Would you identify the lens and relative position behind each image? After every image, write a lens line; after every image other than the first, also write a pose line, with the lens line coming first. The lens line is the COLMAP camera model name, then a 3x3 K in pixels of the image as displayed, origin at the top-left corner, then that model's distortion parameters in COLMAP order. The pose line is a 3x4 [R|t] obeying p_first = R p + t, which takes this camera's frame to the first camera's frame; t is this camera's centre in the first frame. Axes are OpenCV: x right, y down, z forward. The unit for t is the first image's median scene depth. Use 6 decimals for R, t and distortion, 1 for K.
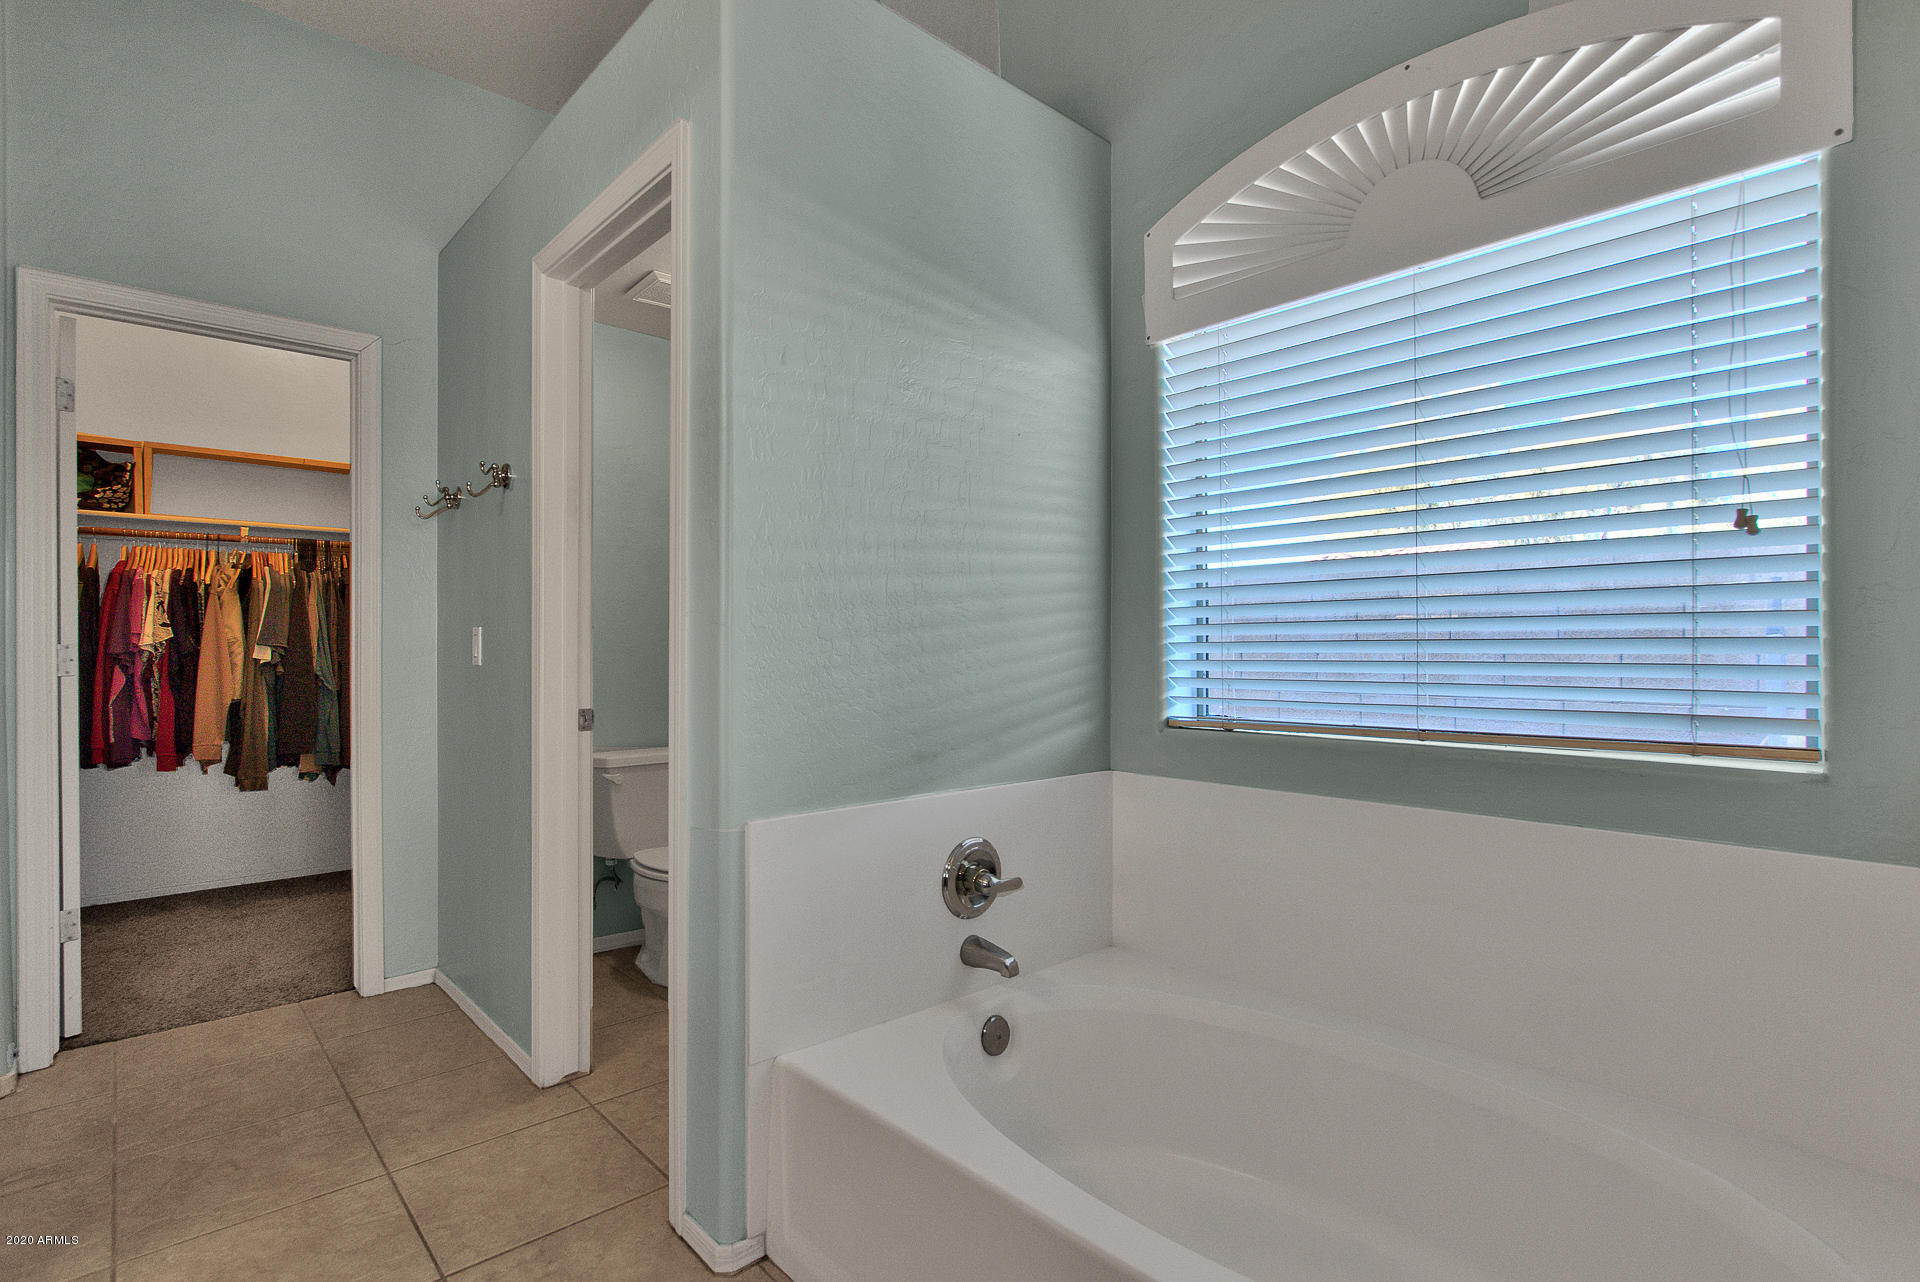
lens RADIAL K [[910.9, 0, 968.2], [0, 910.9, 636.0], [0, 0, 1]] dist [-0.000216, 0.000476]
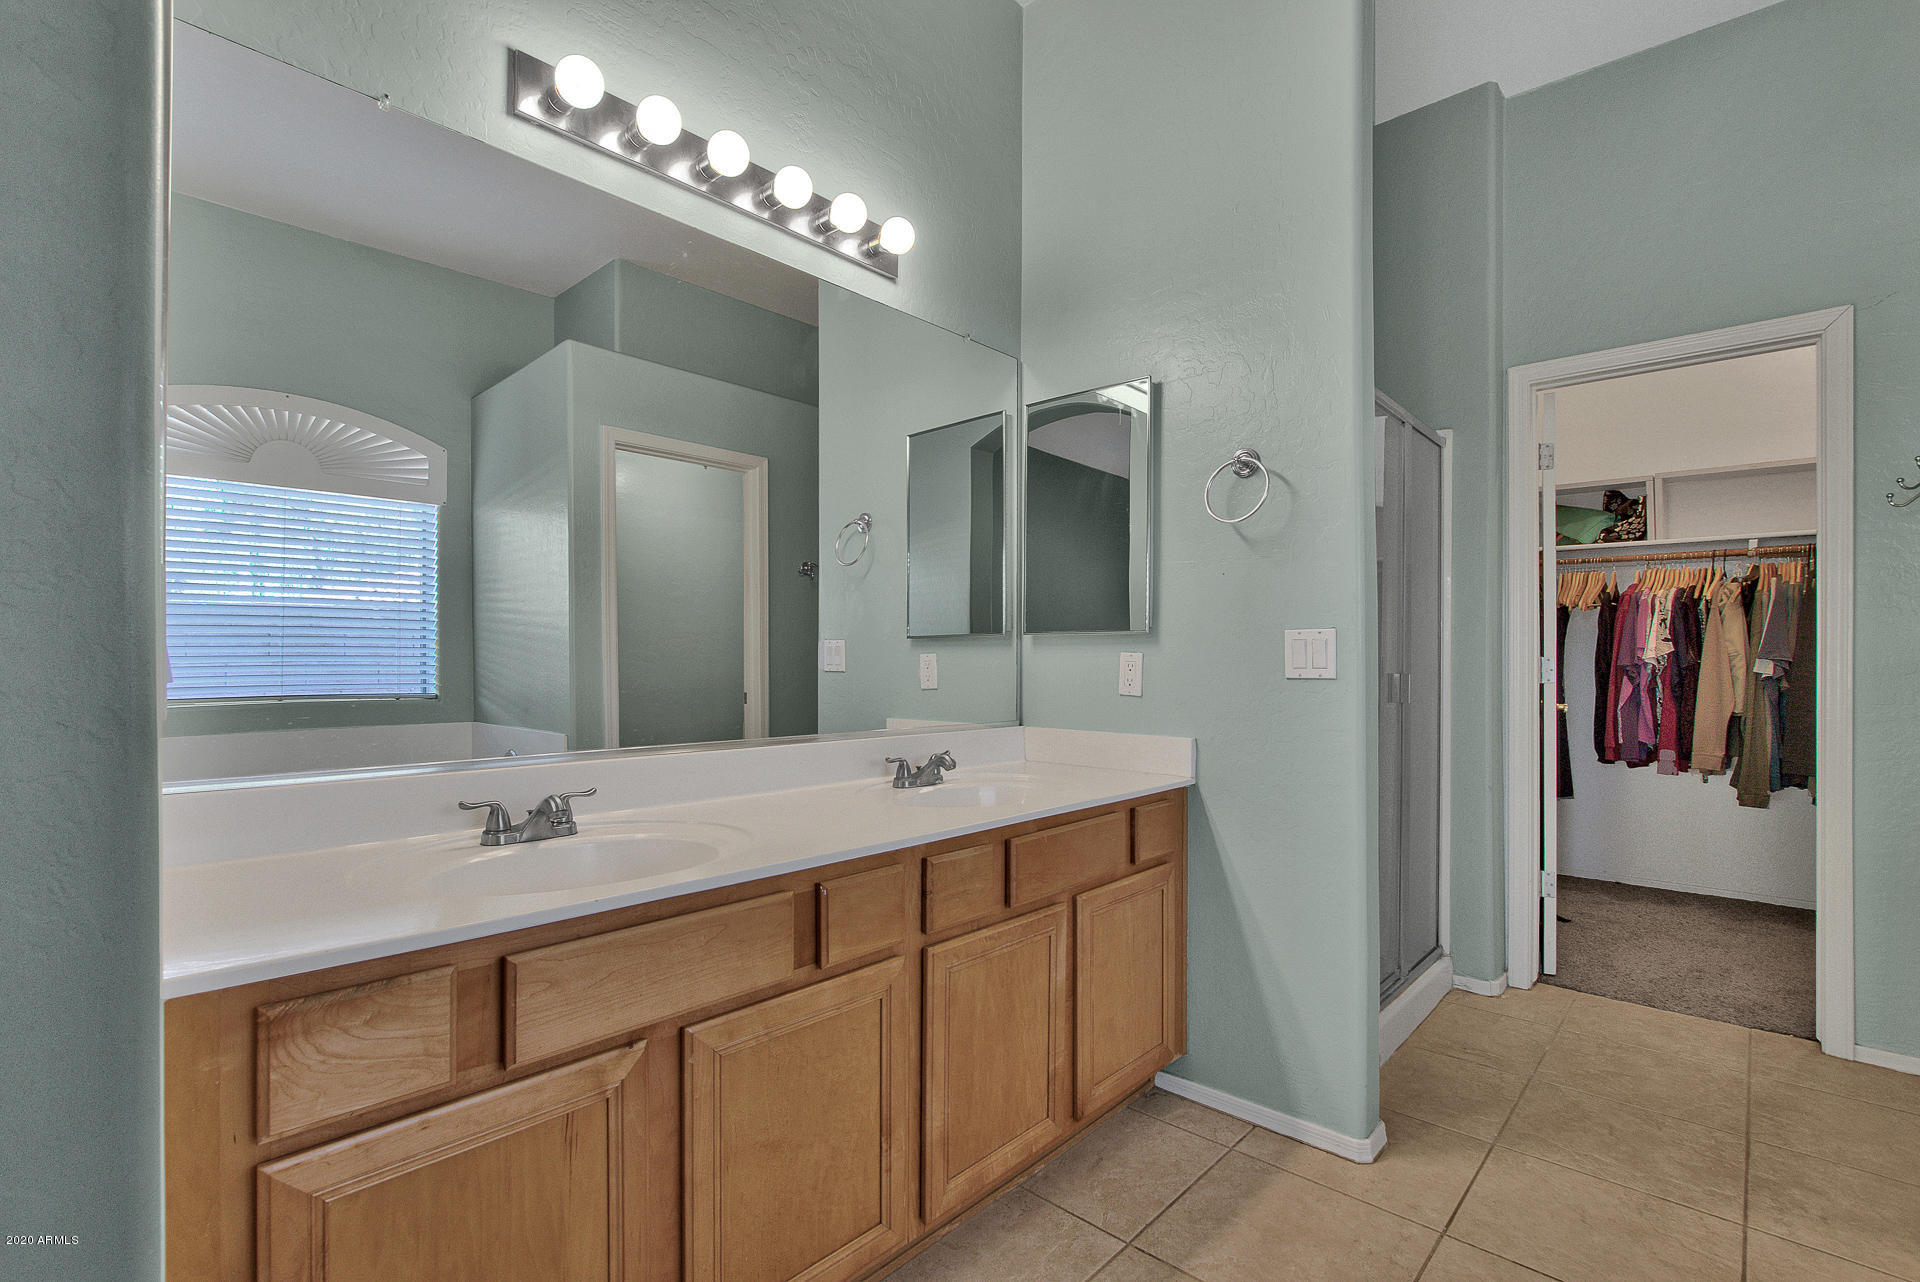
lens RADIAL K [[910.9, 0, 969.3], [0, 910.9, 655.3], [0, 0, 1]] dist [-0.000216, 0.000476]
pose [[0.098437, -0.000085, -0.995143, 0.117860], [0.006674, 0.999978, 0.000575, -0.000084], [0.995121, -0.006698, 0.098435, 0.067030]]
